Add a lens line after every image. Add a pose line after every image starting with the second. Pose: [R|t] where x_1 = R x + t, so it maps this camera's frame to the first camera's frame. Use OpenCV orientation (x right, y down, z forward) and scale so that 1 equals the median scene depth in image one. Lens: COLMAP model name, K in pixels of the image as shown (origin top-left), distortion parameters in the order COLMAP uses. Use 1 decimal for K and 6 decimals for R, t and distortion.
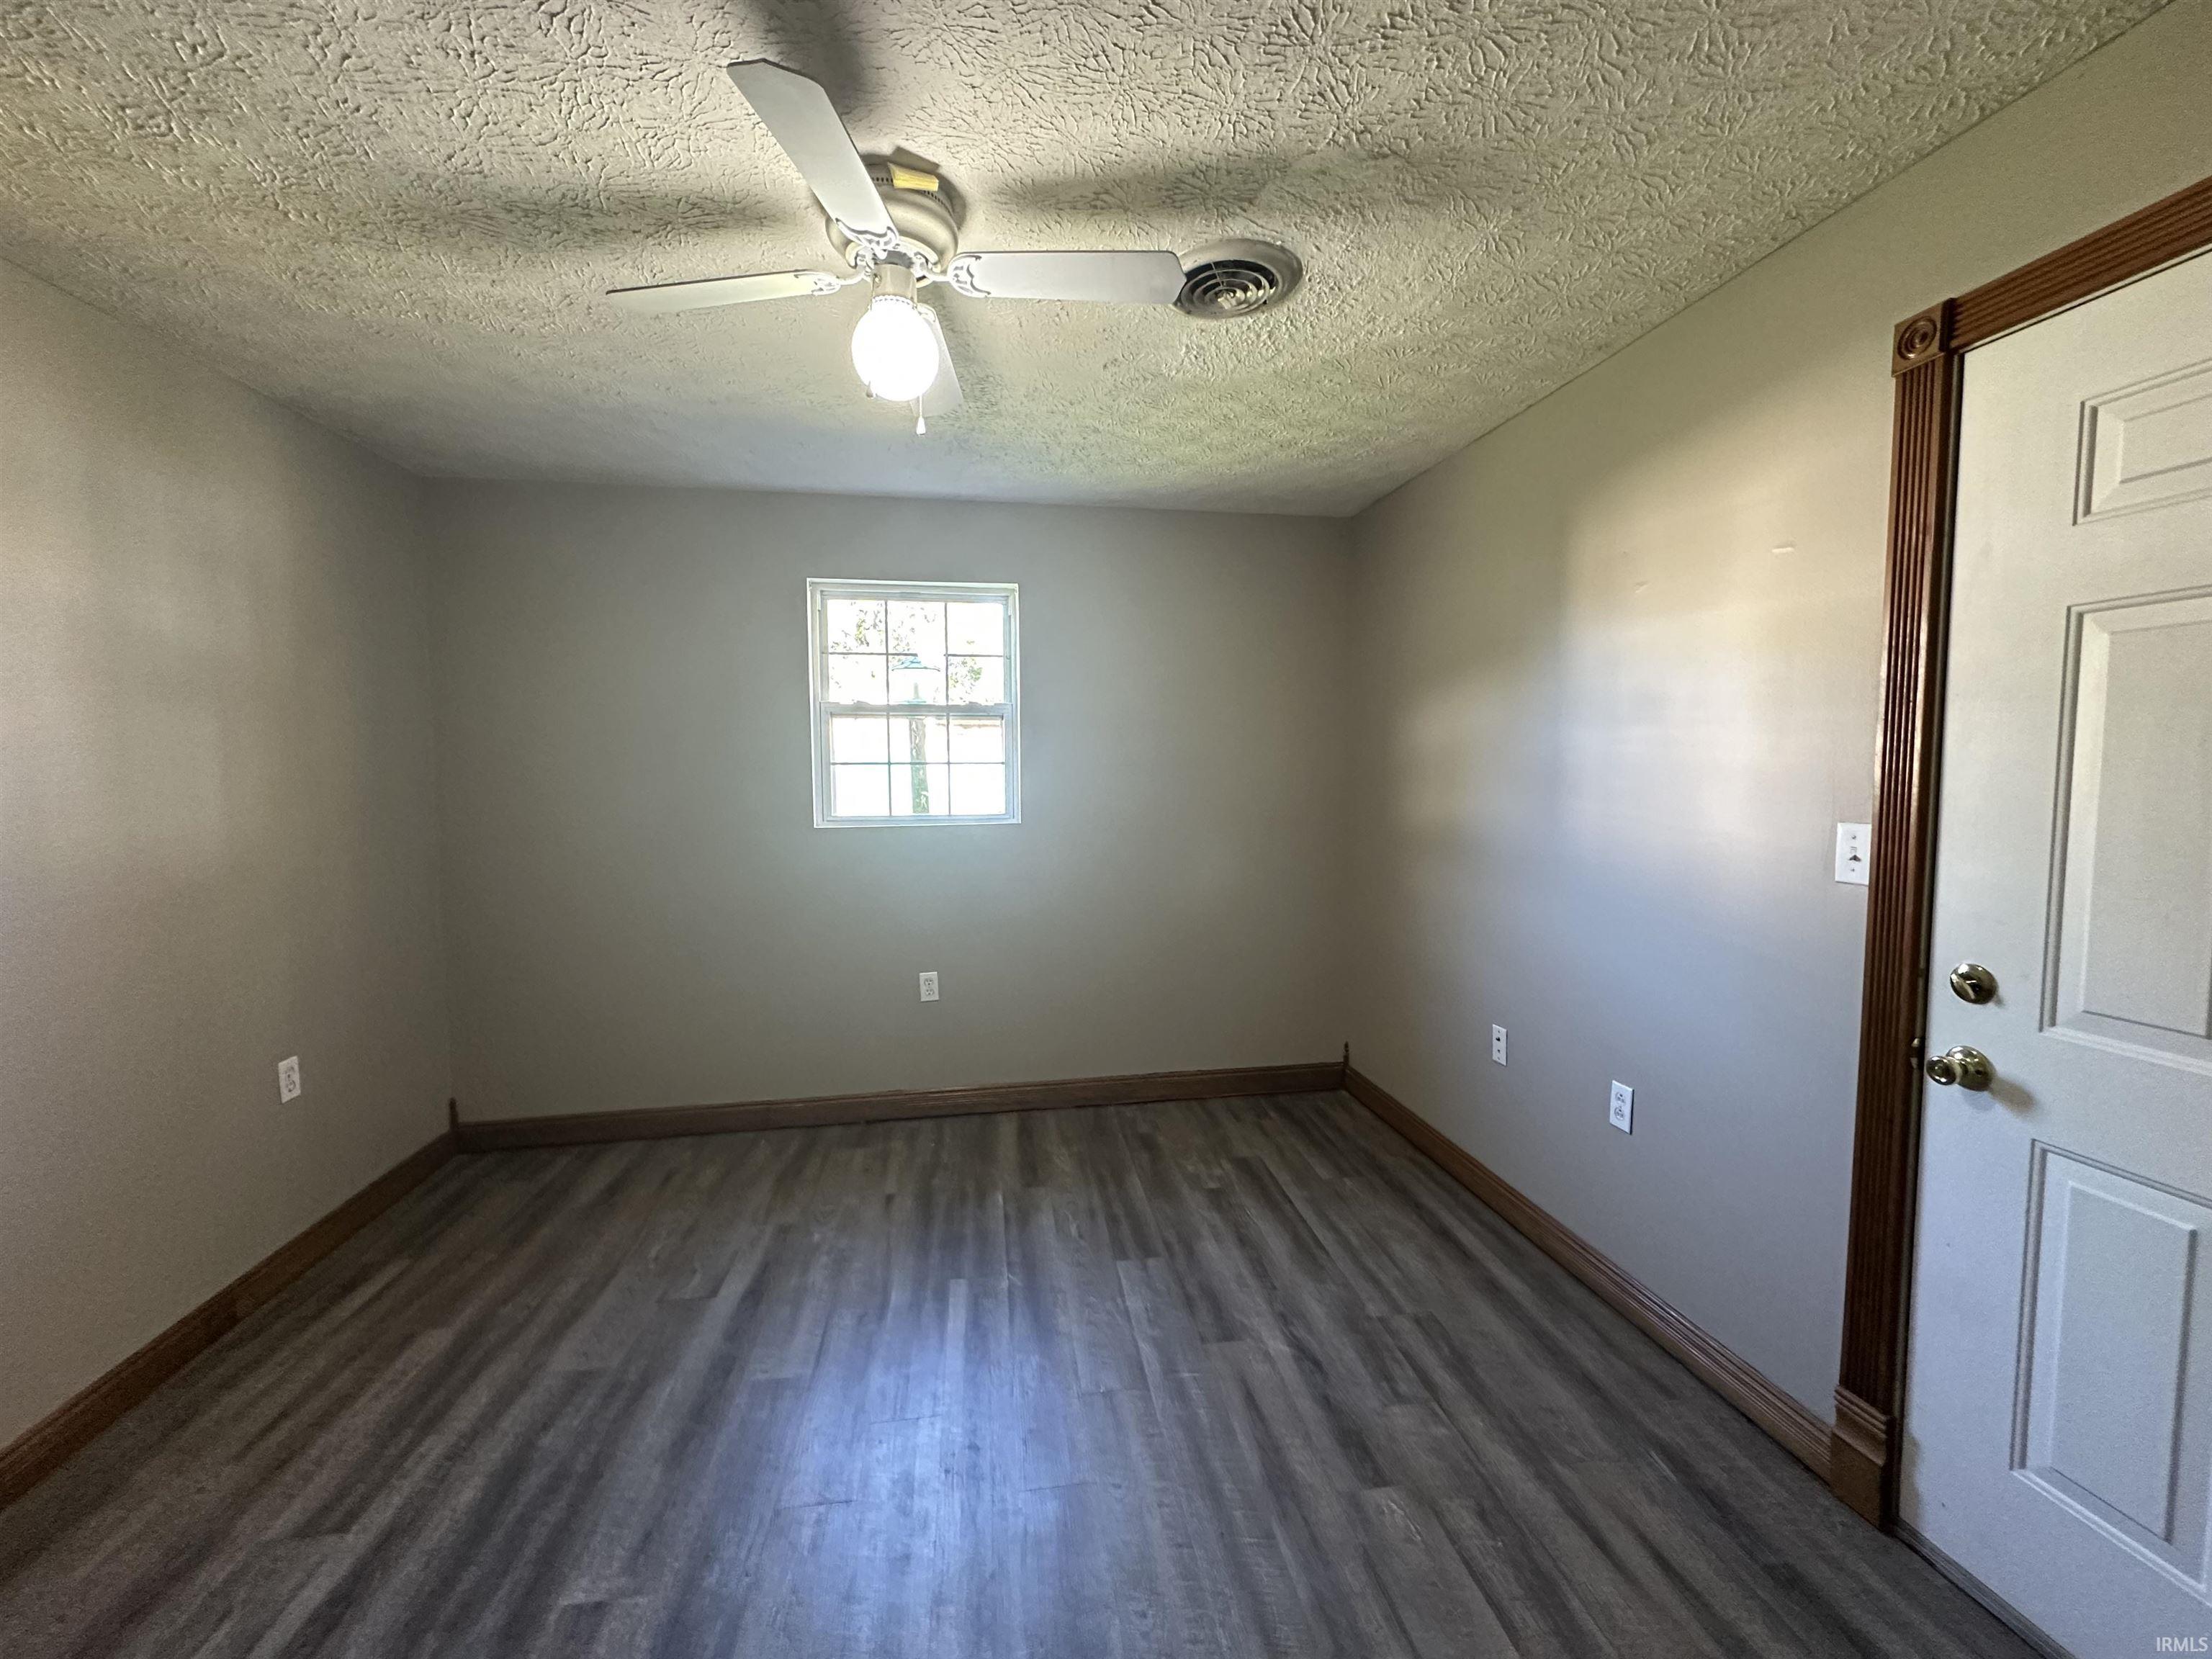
lens RADIAL K [[870.0, 0, 1100.5], [0, 870.0, 819.5], [0, 0, 1]] dist [0.017059, 0.000111]
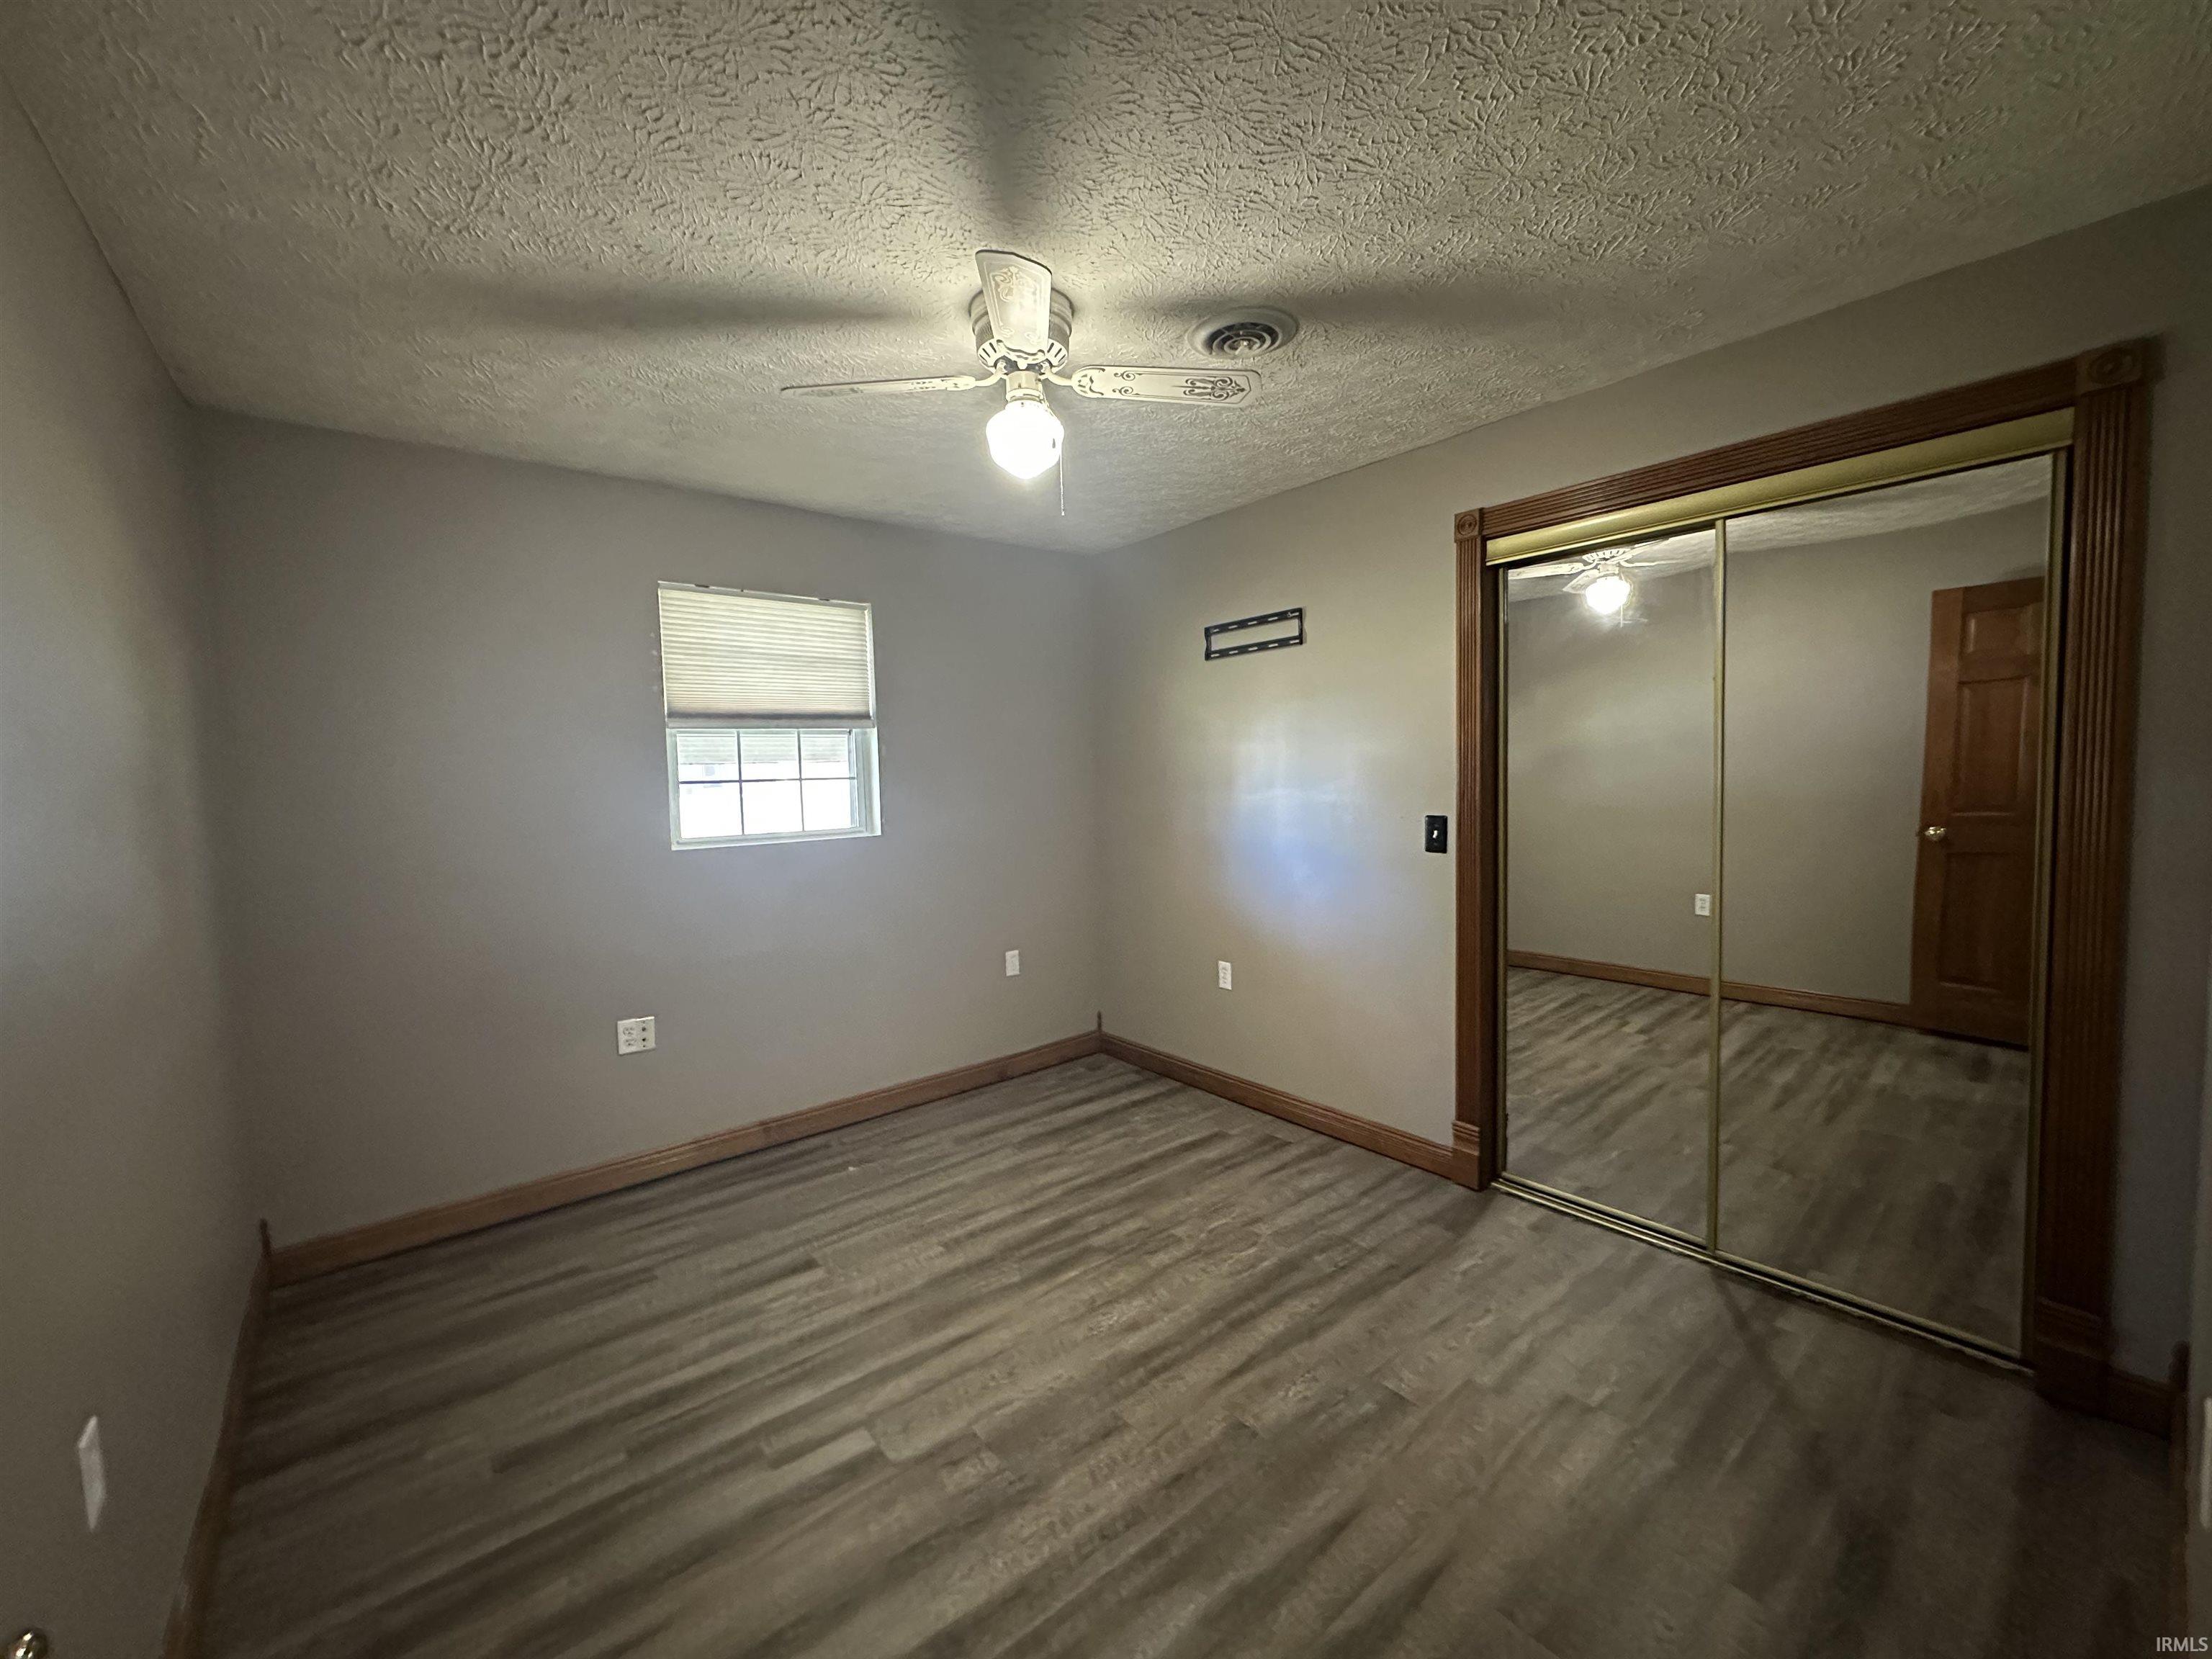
lens RADIAL K [[877.4, 0, 1101.8], [0, 877.4, 829.8], [0, 0, 1]] dist [-0.000082, 0.000265]
pose [[0.847282, -0.040029, 0.529632, -0.475073], [0.053718, 0.998501, -0.010470, 0.024544], [-0.528419, 0.037322, 0.848163, -0.042147]]
